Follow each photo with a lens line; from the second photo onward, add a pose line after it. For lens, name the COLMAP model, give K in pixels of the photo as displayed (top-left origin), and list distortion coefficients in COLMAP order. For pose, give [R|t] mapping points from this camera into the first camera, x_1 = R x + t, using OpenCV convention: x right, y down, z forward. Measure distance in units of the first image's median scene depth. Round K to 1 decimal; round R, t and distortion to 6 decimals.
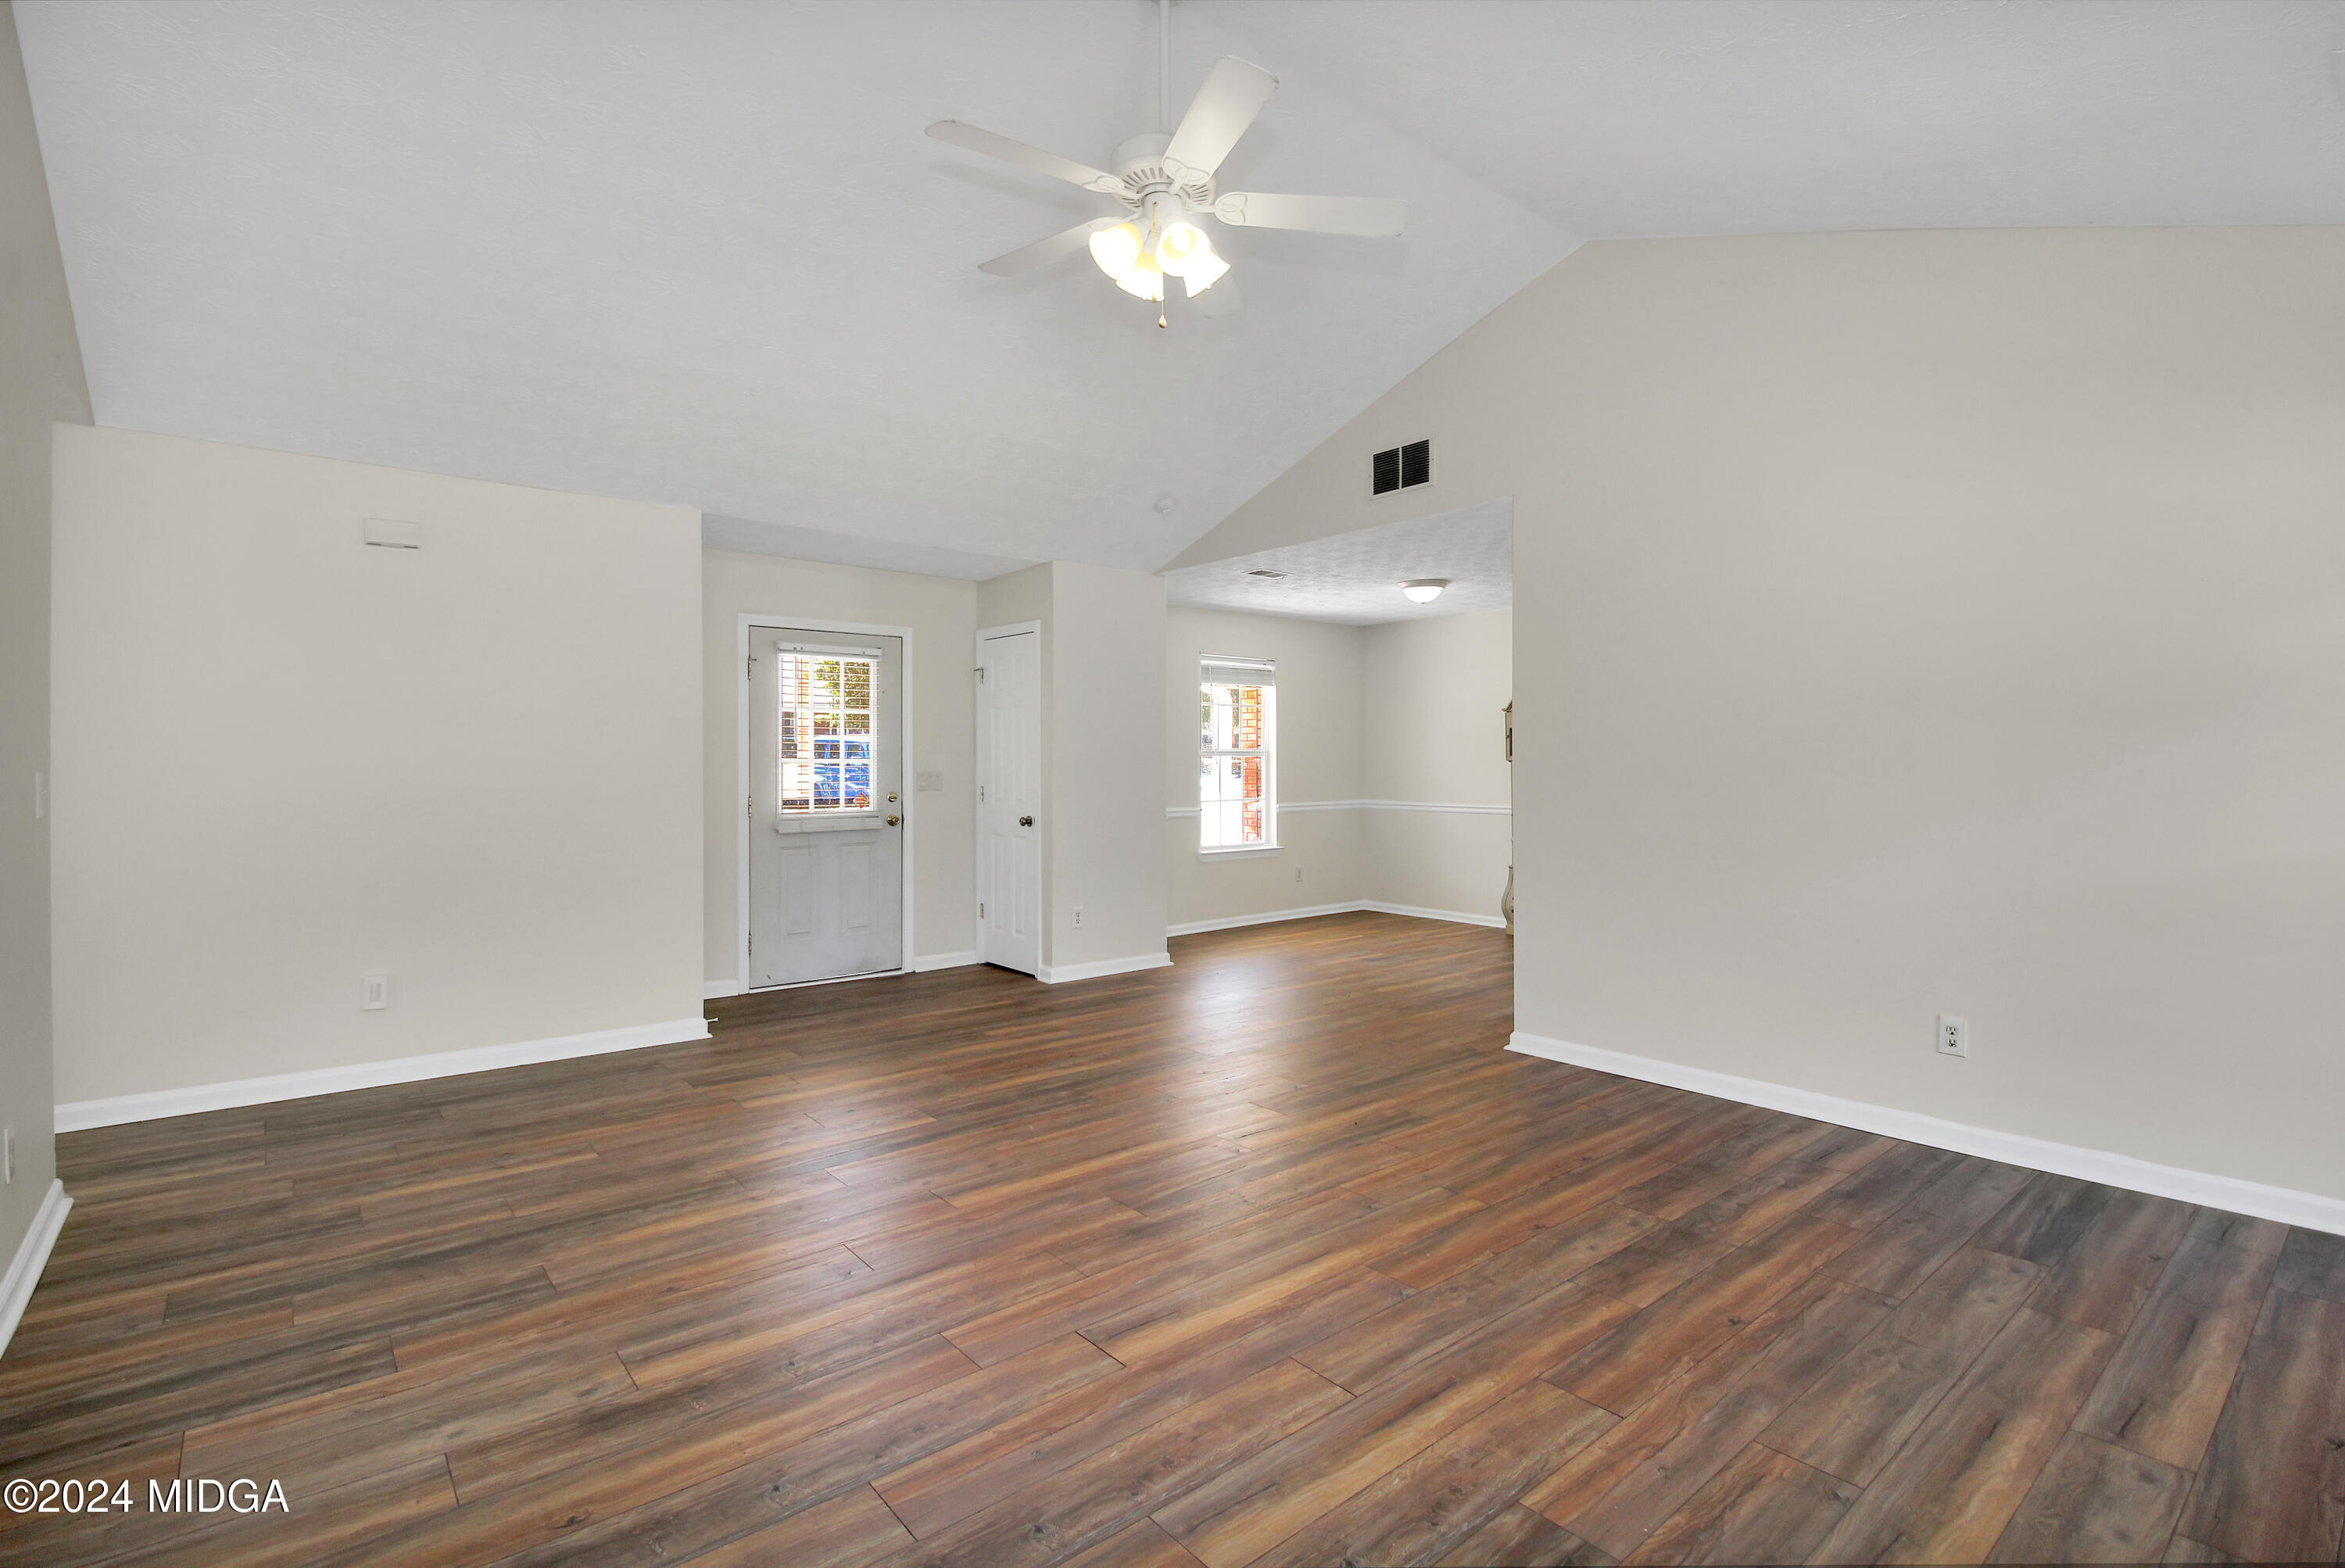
lens RADIAL K [[1099.5, 0, 1193.5], [0, 1099.5, 759.8], [0, 0, 1]] dist [0.005624, -0.017151]
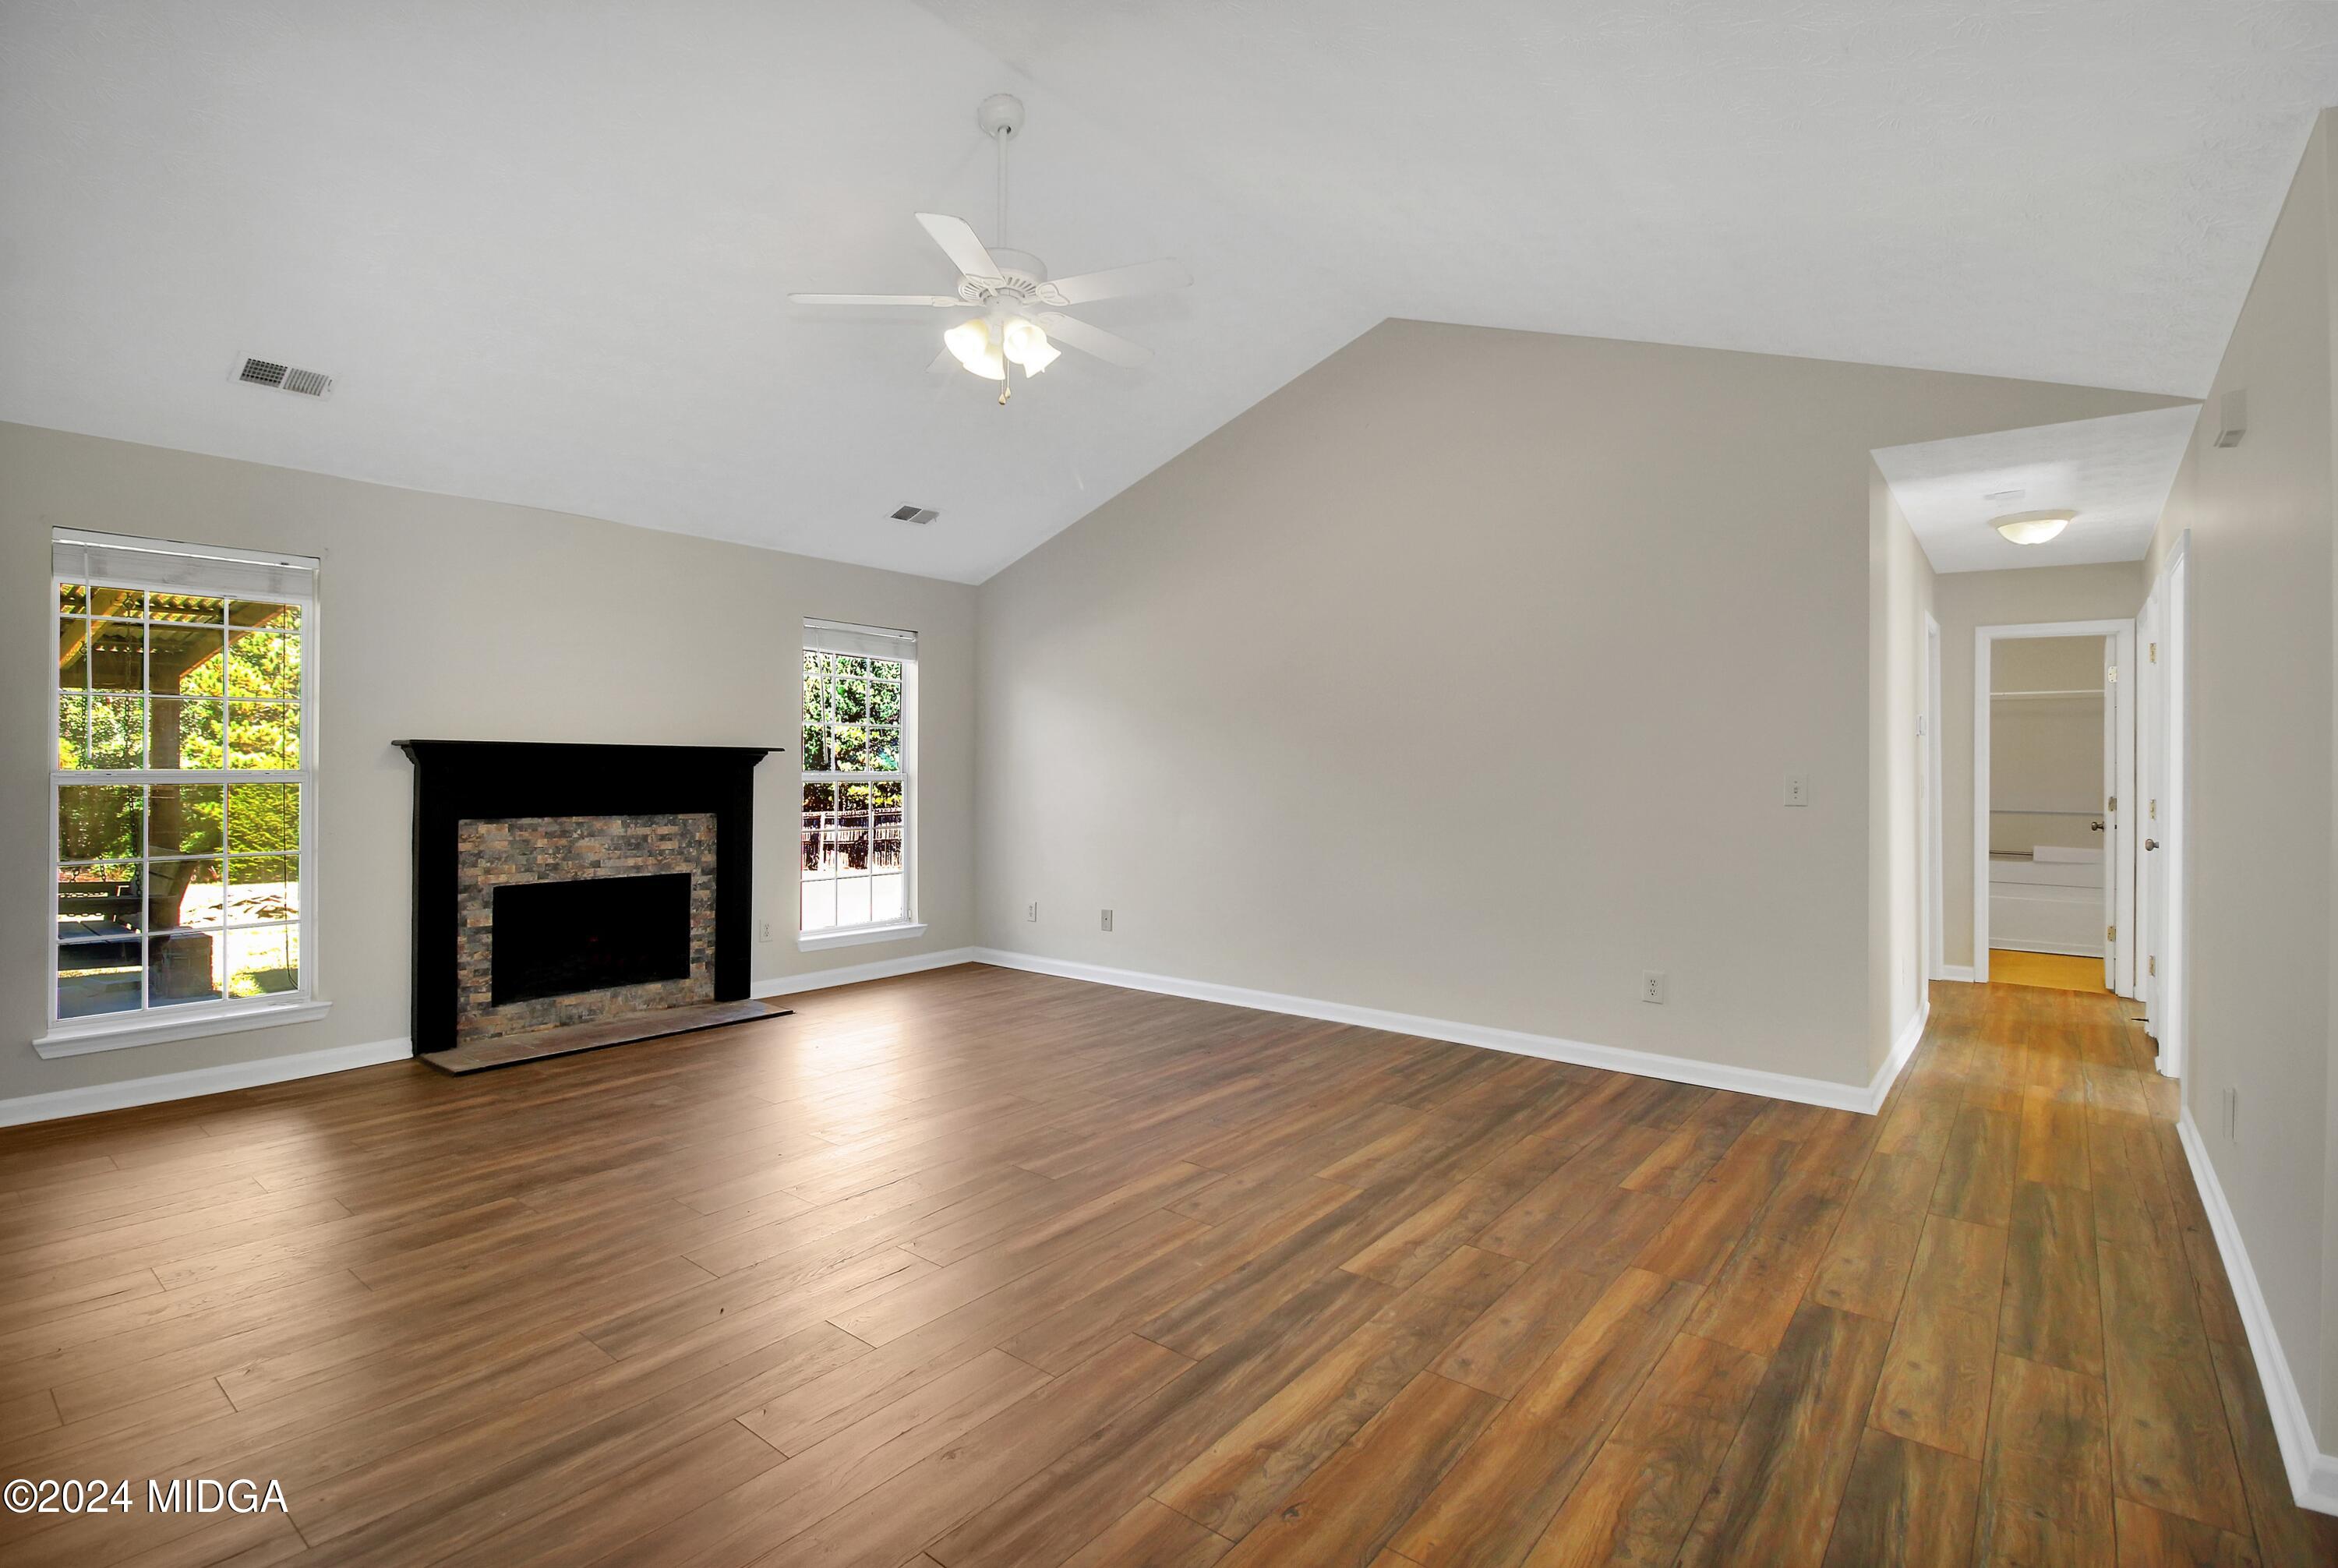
lens RADIAL K [[1096.2, 0, 1189.9], [0, 1096.2, 759.9], [0, 0, 1]] dist [0.005624, -0.017151]
pose [[-0.979612, -0.003621, -0.200865, 0.006768], [-0.002199, 0.999971, -0.007305, 0.006019], [0.200885, -0.006715, -0.979592, 2.272206]]
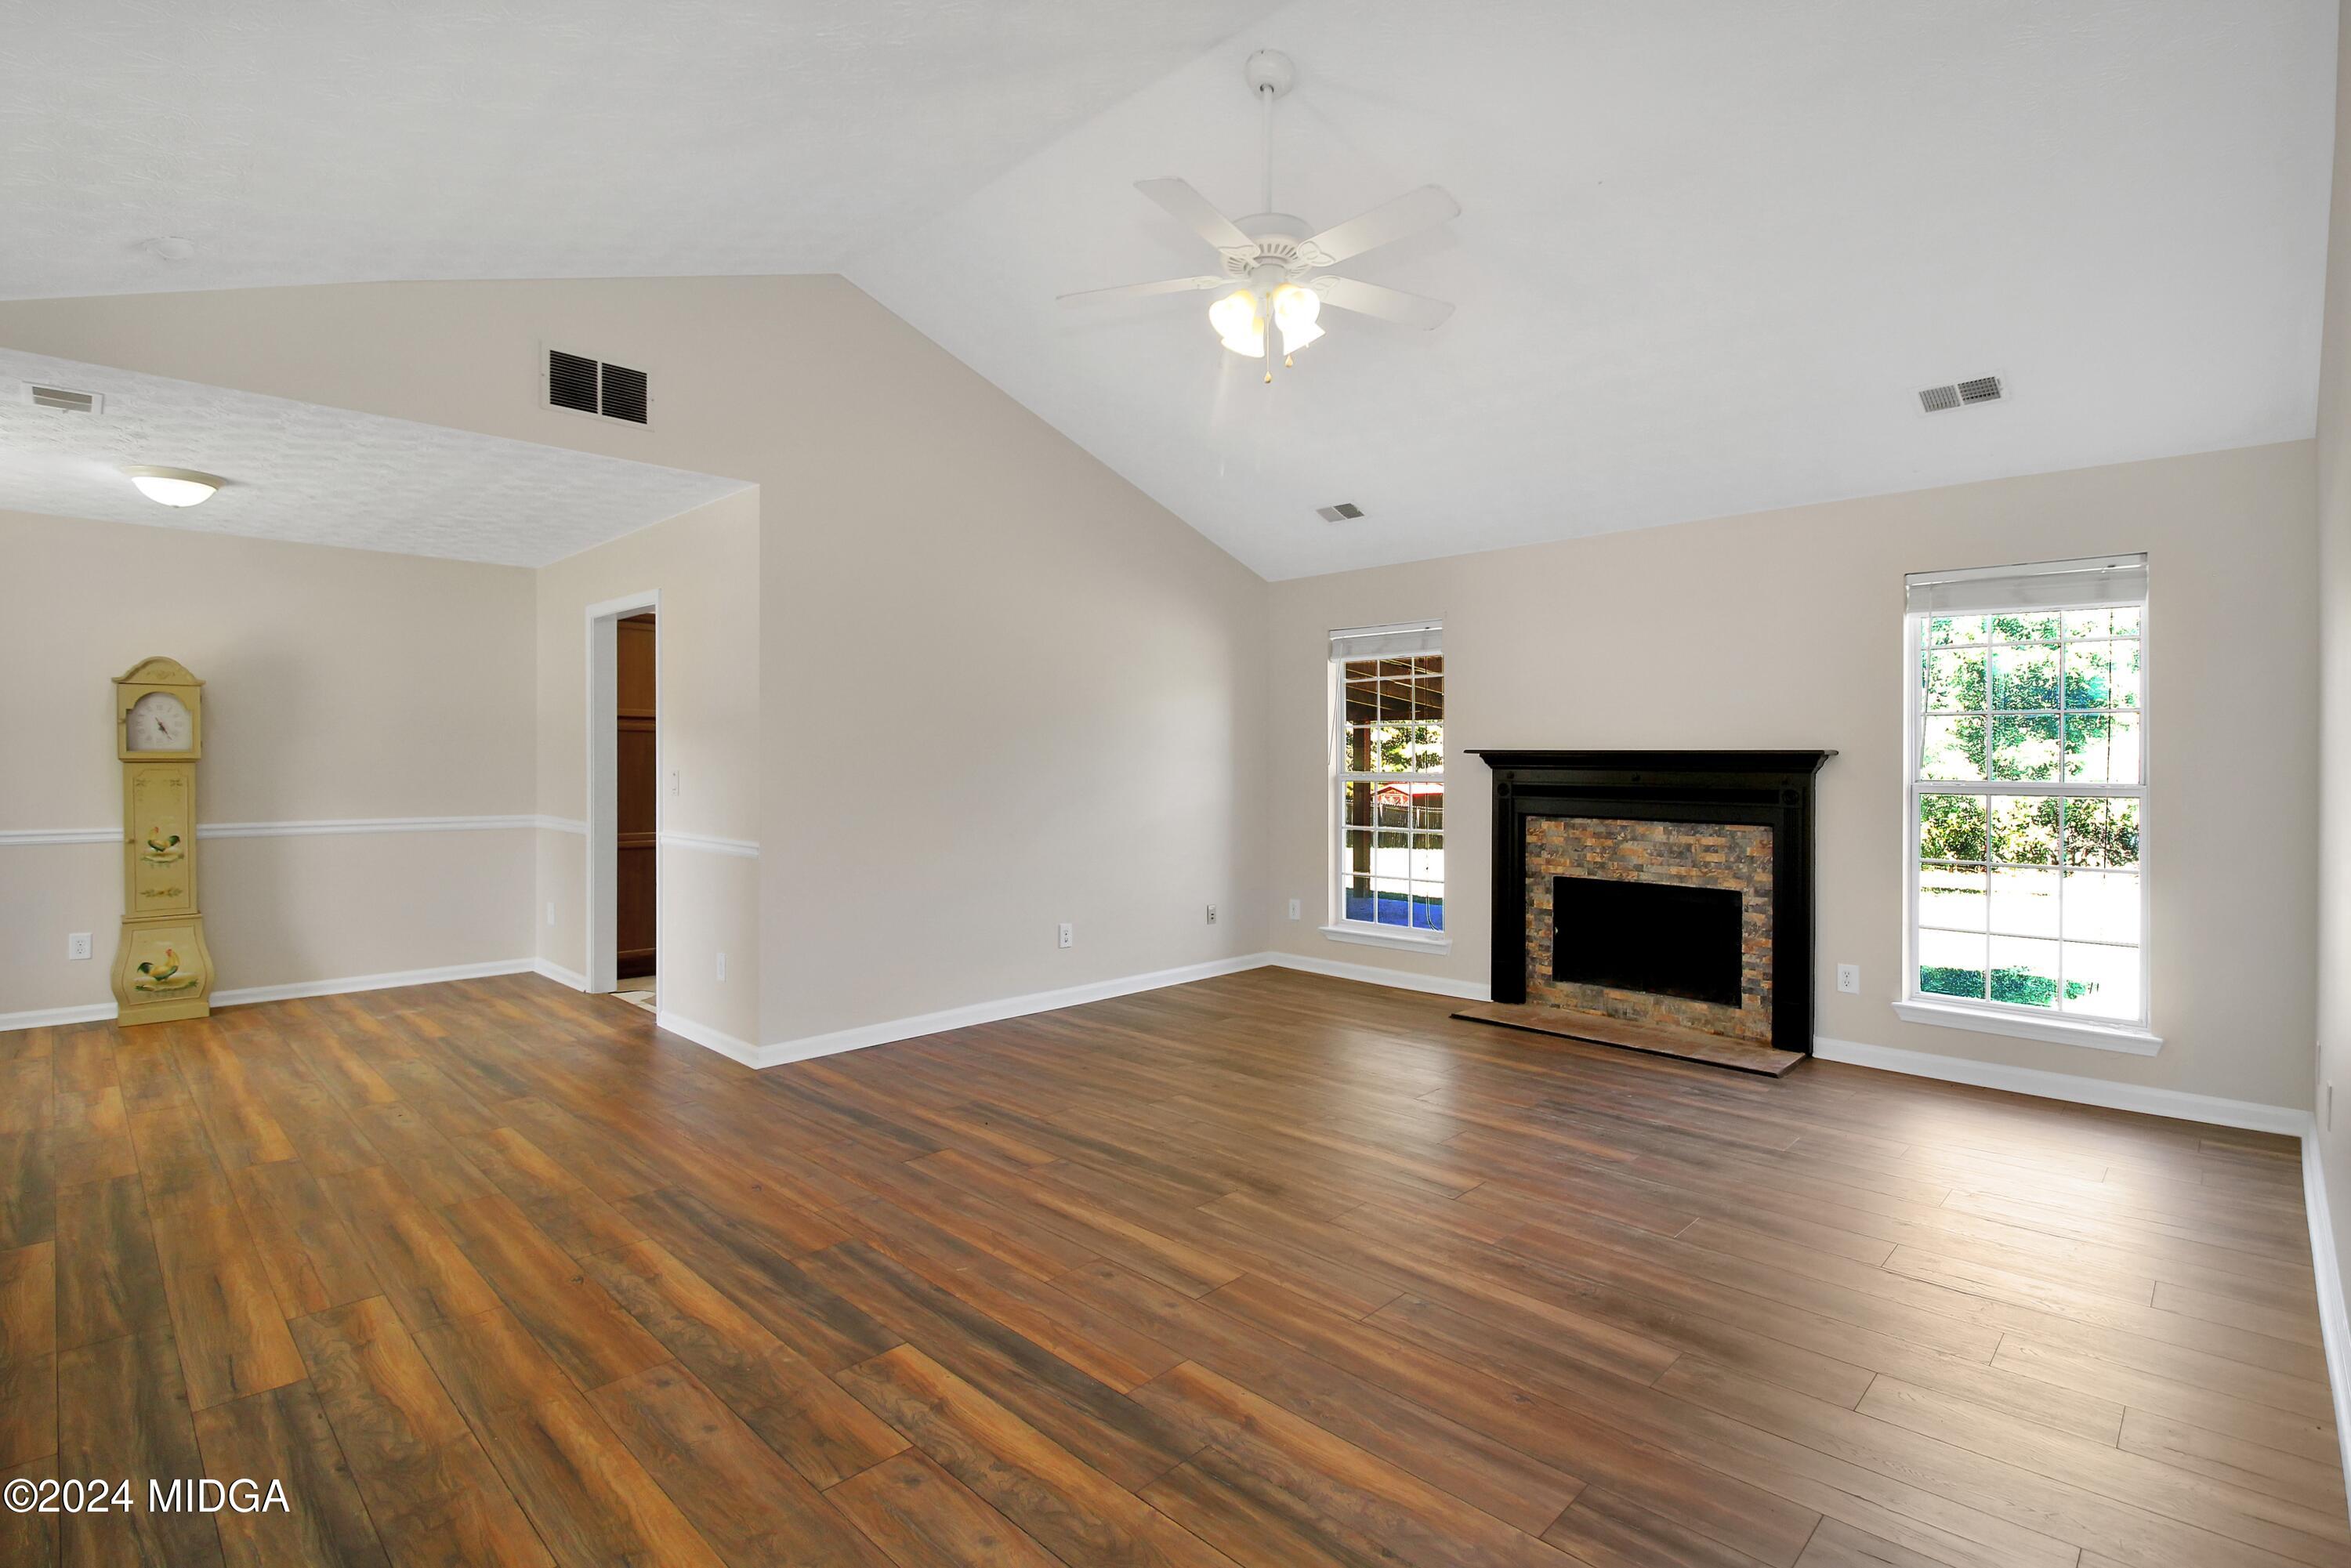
lens RADIAL K [[1102.3, 0, 1196.5], [0, 1102.3, 759.7], [0, 0, 1]] dist [0.005624, -0.017151]
pose [[-0.107969, 0.006258, 0.994135, -1.178826], [-0.006327, 0.999956, -0.006982, 0.002705], [-0.994134, -0.007043, -0.107924, 1.228304]]
